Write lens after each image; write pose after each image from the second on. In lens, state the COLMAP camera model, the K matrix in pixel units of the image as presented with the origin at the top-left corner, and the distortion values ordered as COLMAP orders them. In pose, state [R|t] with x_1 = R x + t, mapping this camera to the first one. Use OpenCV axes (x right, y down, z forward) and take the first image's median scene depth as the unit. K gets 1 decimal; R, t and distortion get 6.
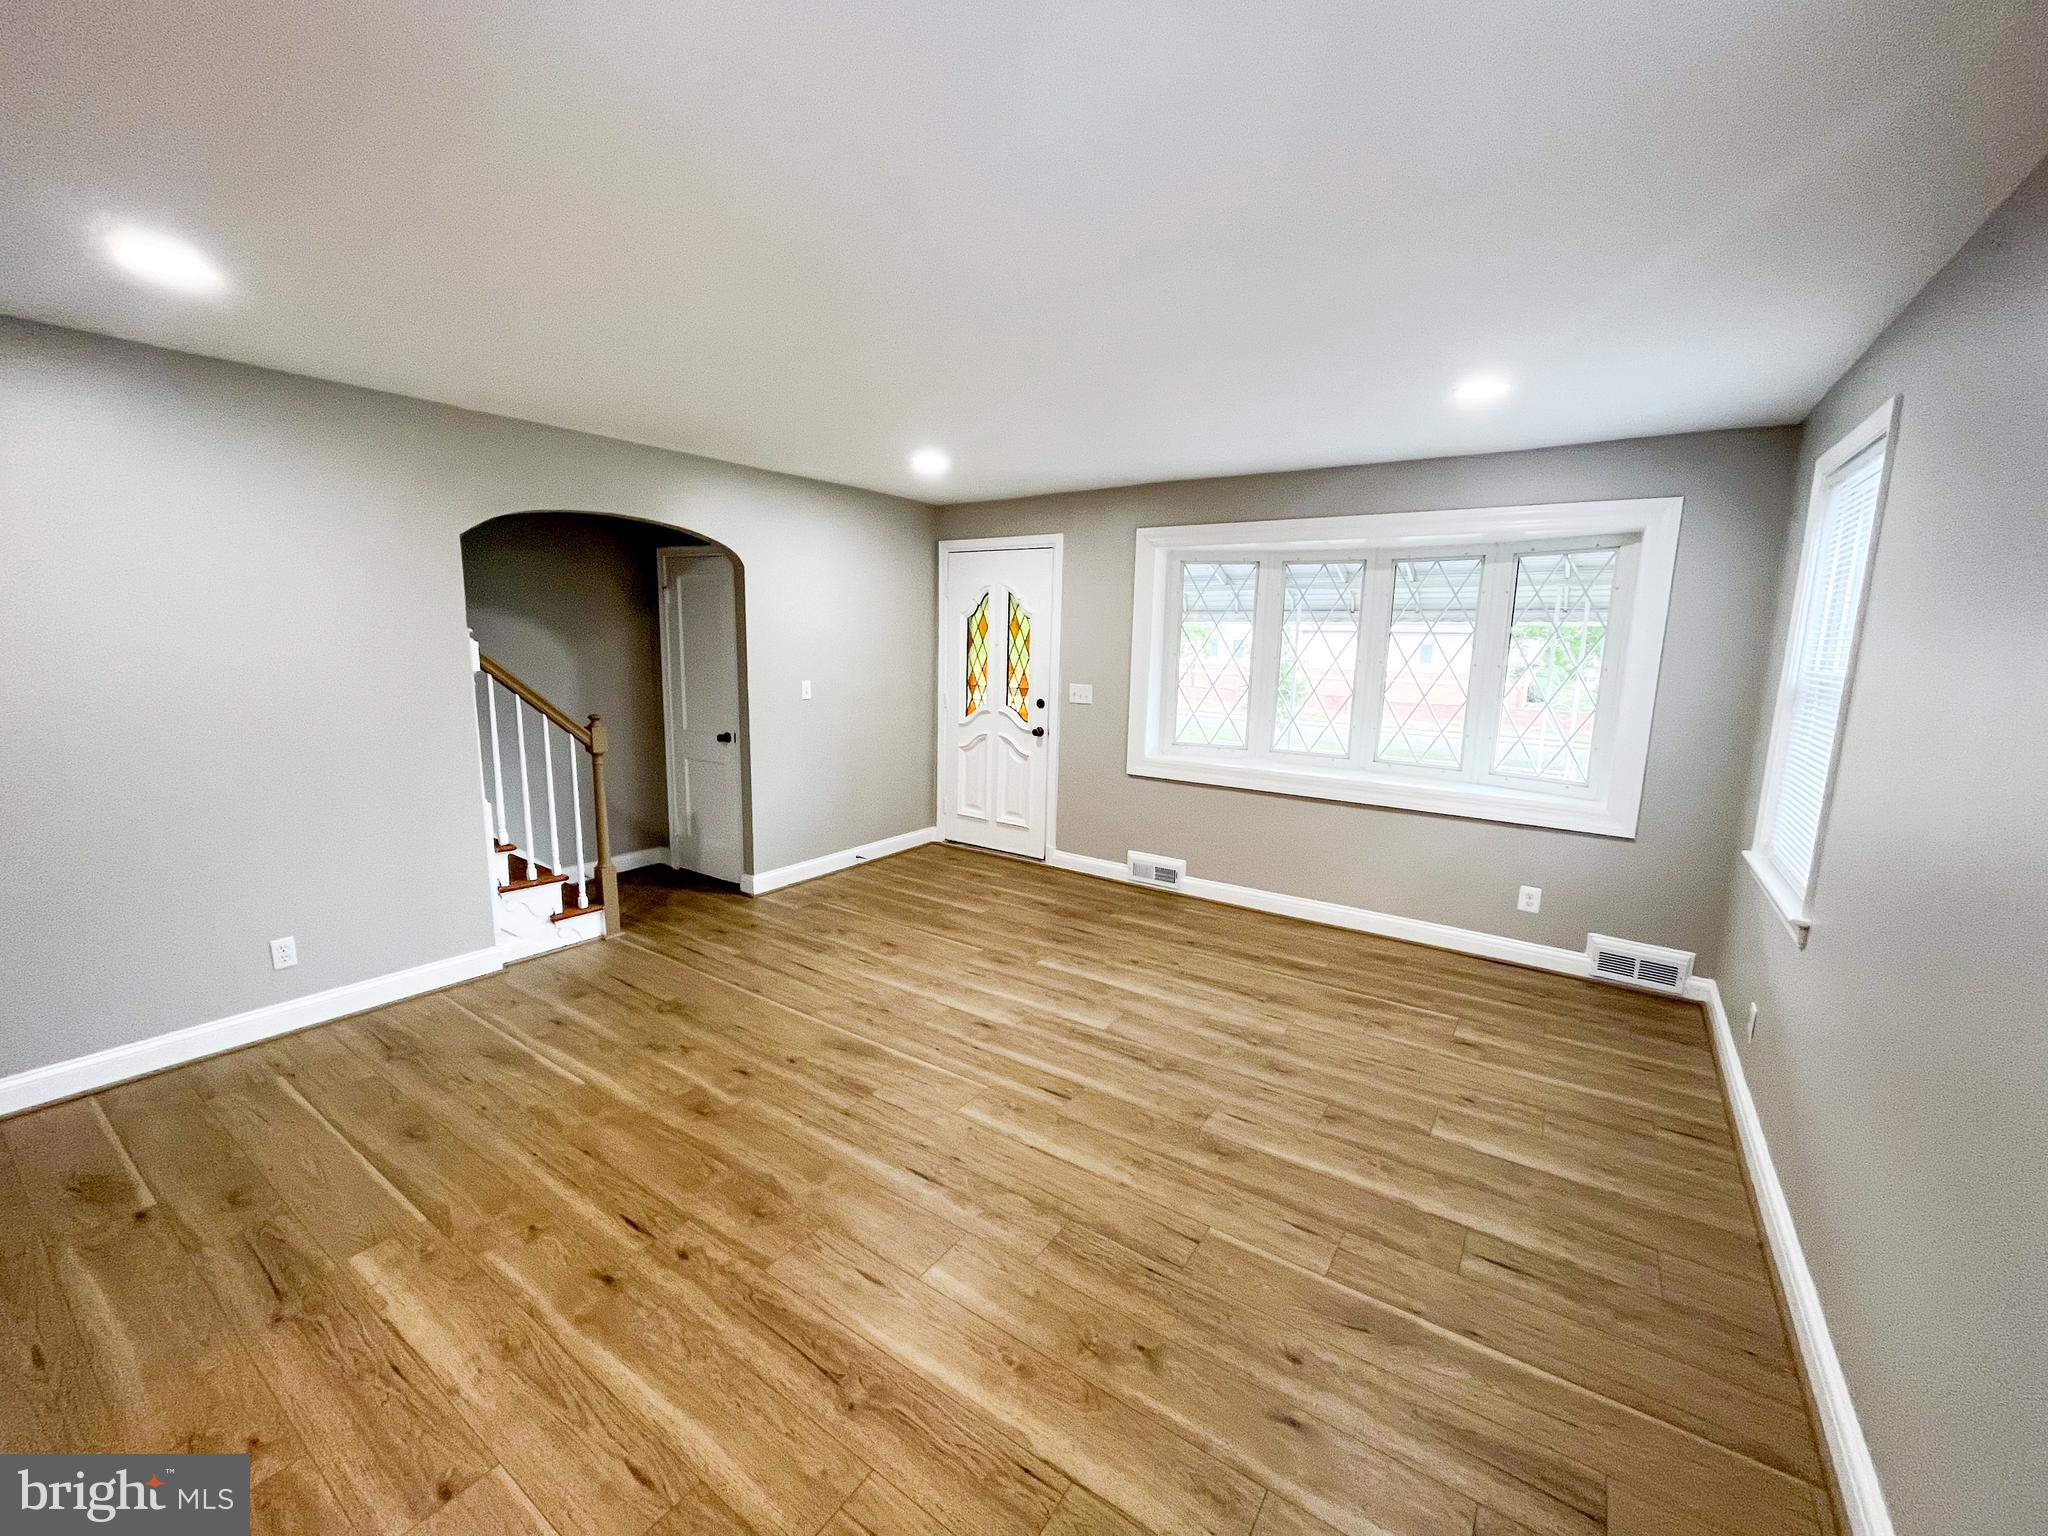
lens RADIAL K [[831.3, 0, 1015.5], [0, 831.3, 768.4], [0, 0, 1]] dist [-0.001120, 0.000183]
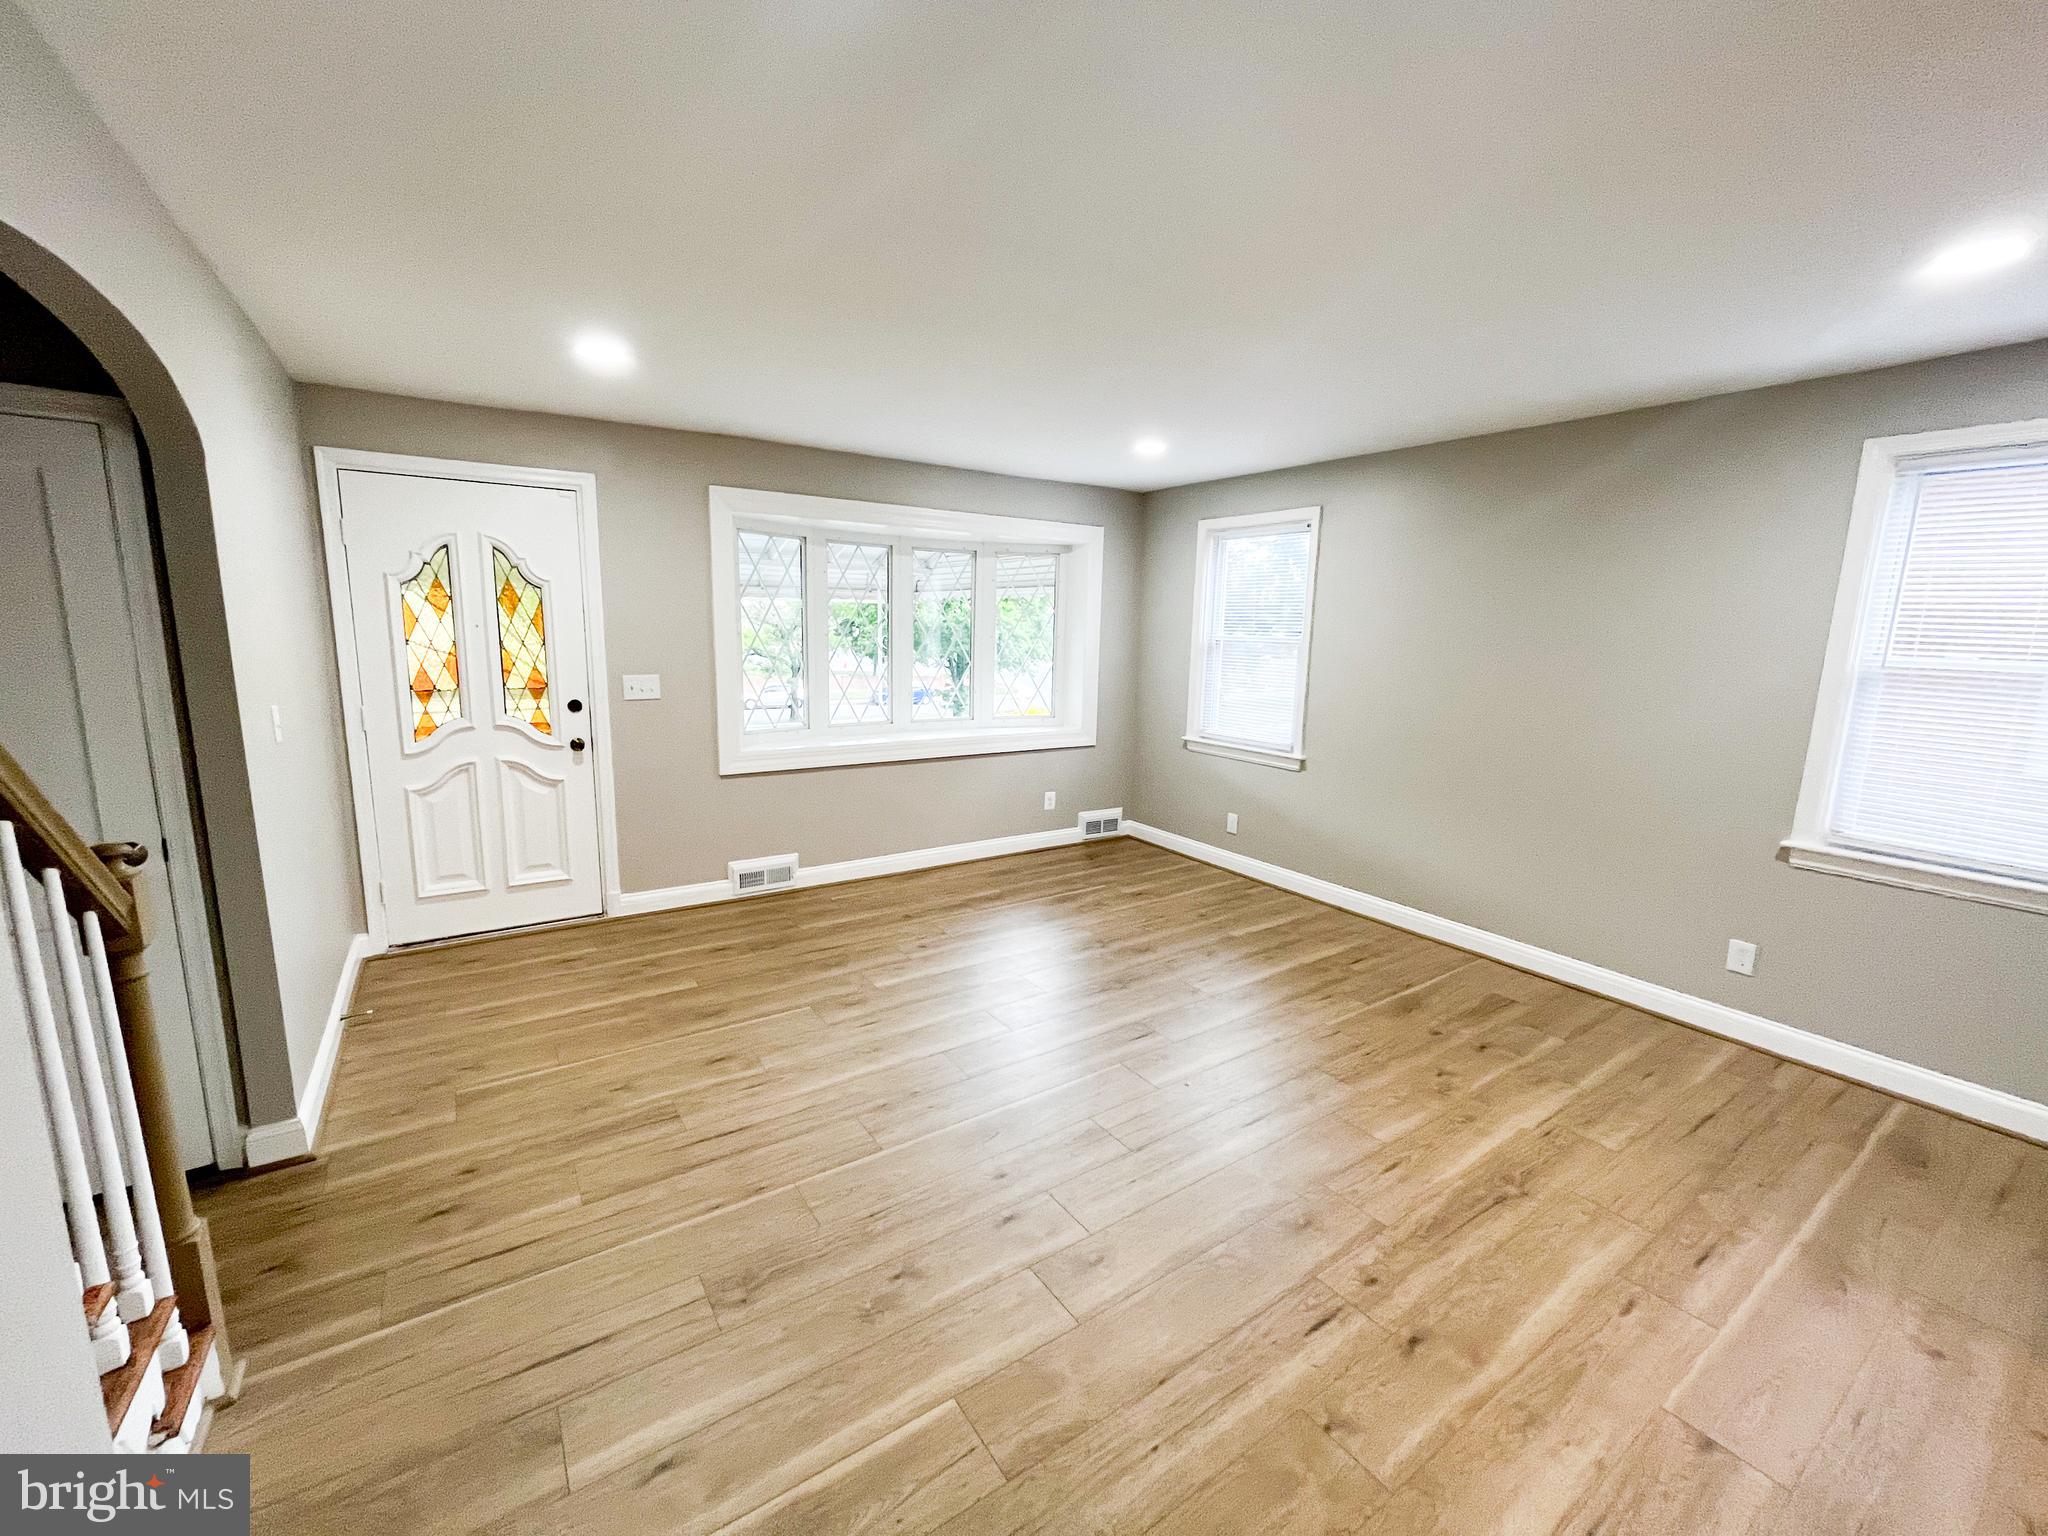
lens RADIAL K [[831.3, 0, 1016.5], [0, 831.3, 766.3], [0, 0, 1]] dist [-0.001120, 0.000183]
pose [[0.362005, -0.170286, 0.916491, -0.737294], [0.137737, 0.982153, 0.128081, -0.095999], [-0.921944, 0.079869, 0.378998, 0.540481]]
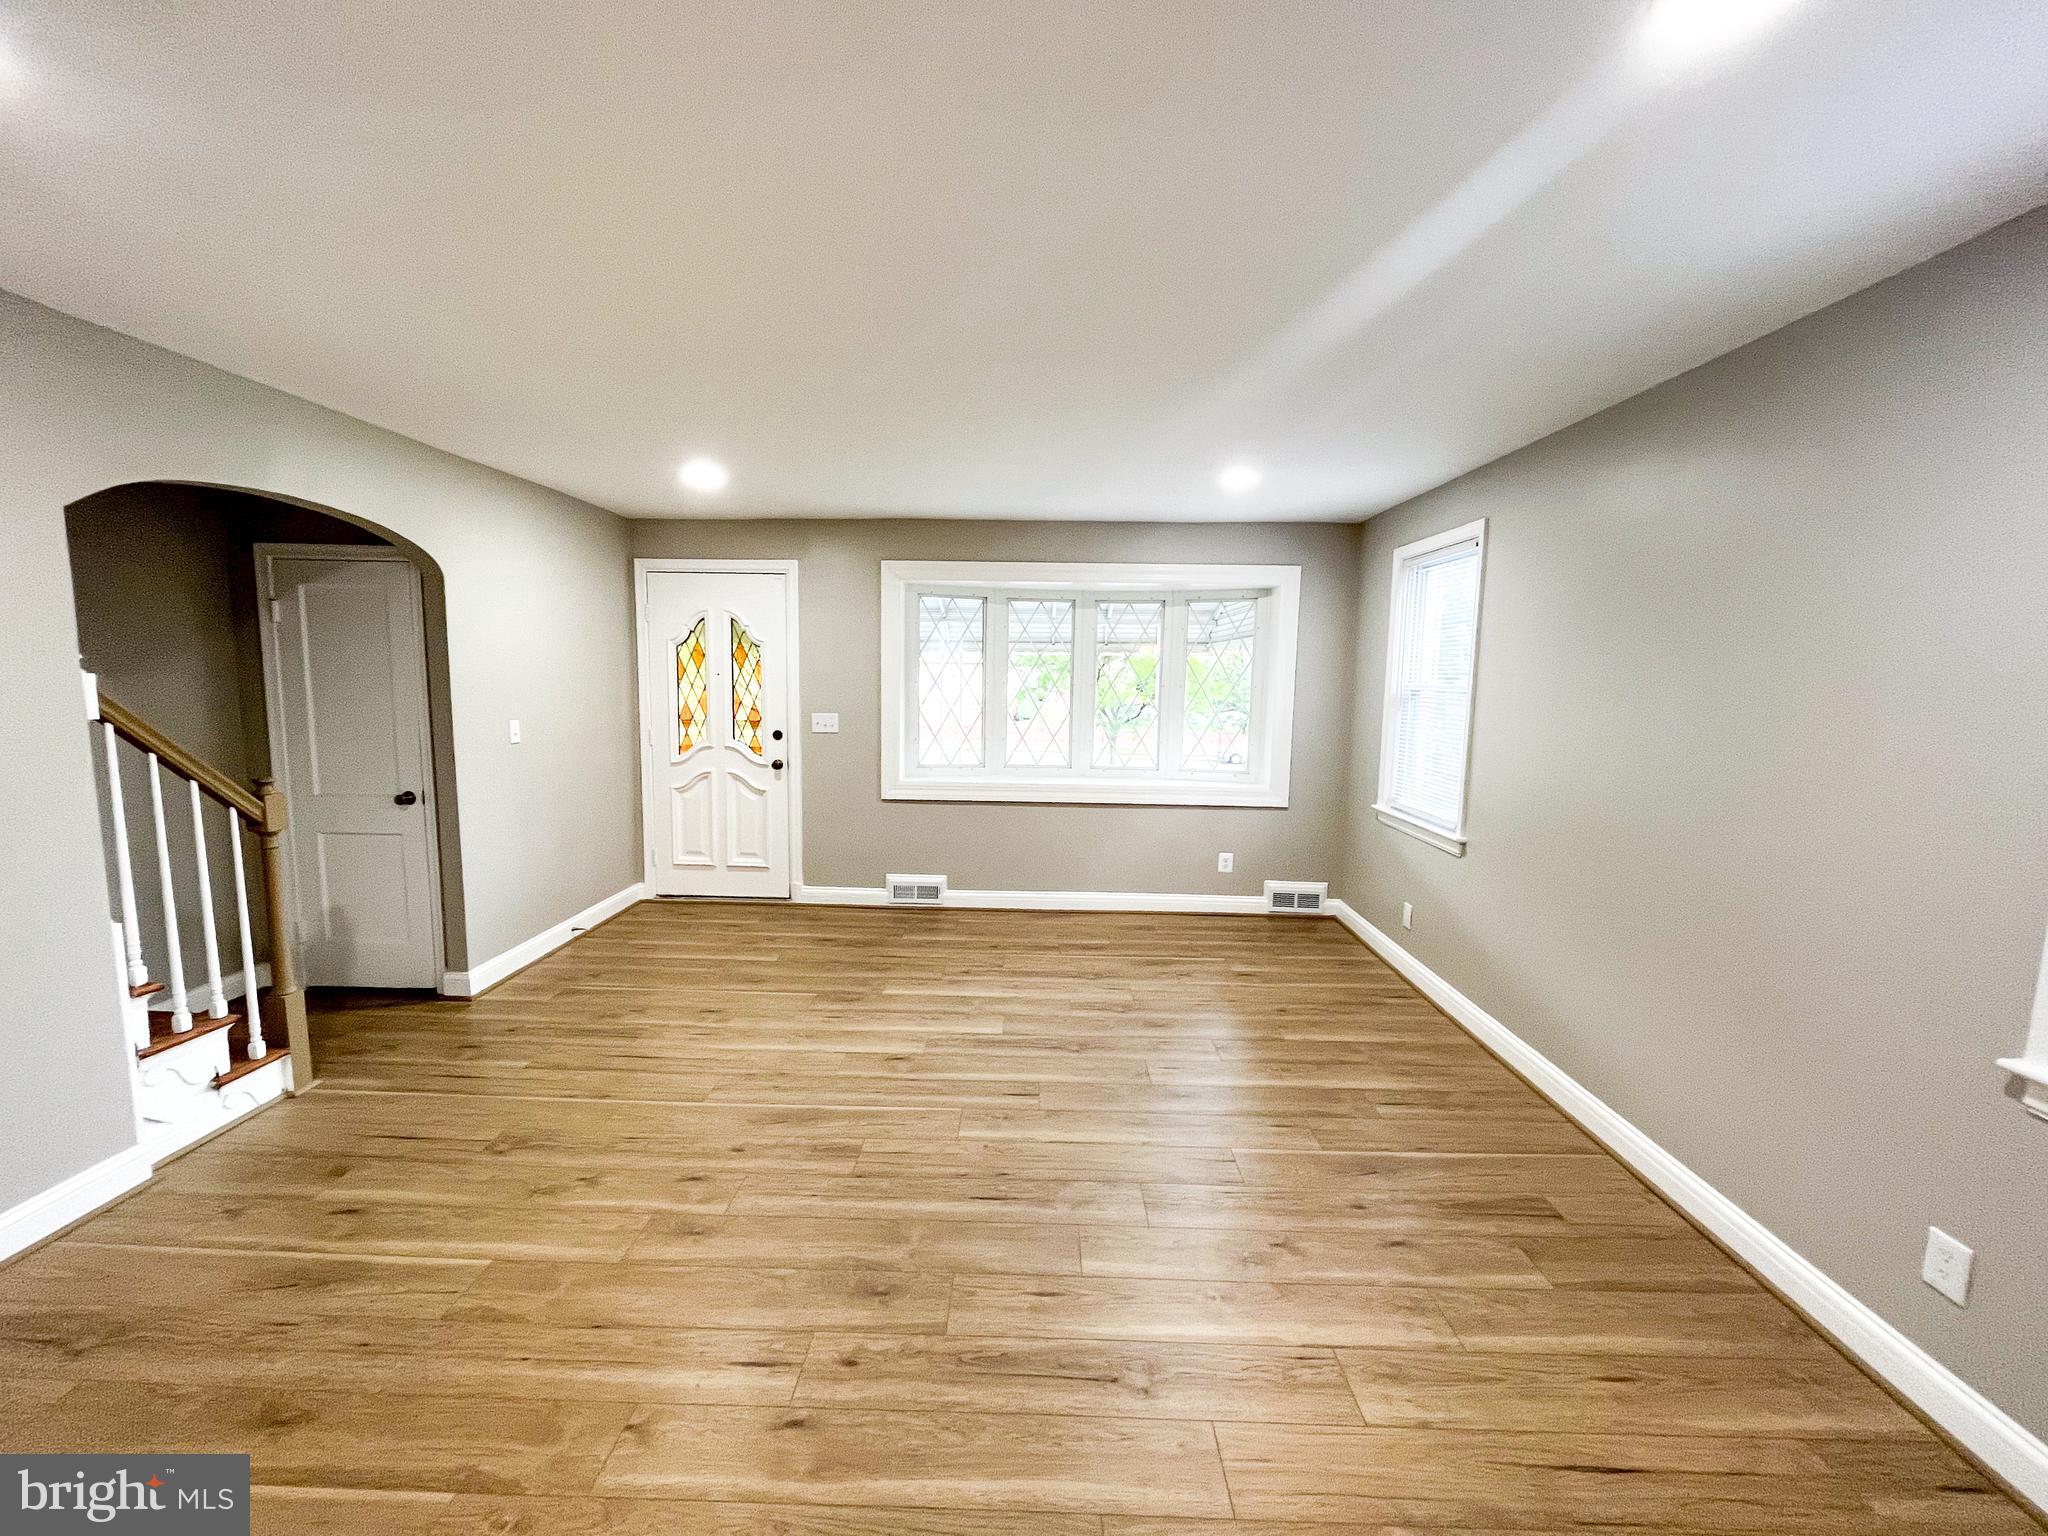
lens RADIAL K [[831.3, 0, 1017.4], [0, 831.3, 770.5], [0, 0, 1]] dist [-0.001120, 0.000183]
pose [[0.835418, -0.072117, 0.544863, -0.382832], [0.090603, 0.995862, -0.007108, -0.008399], [-0.542096, 0.055305, 0.838495, 0.074267]]
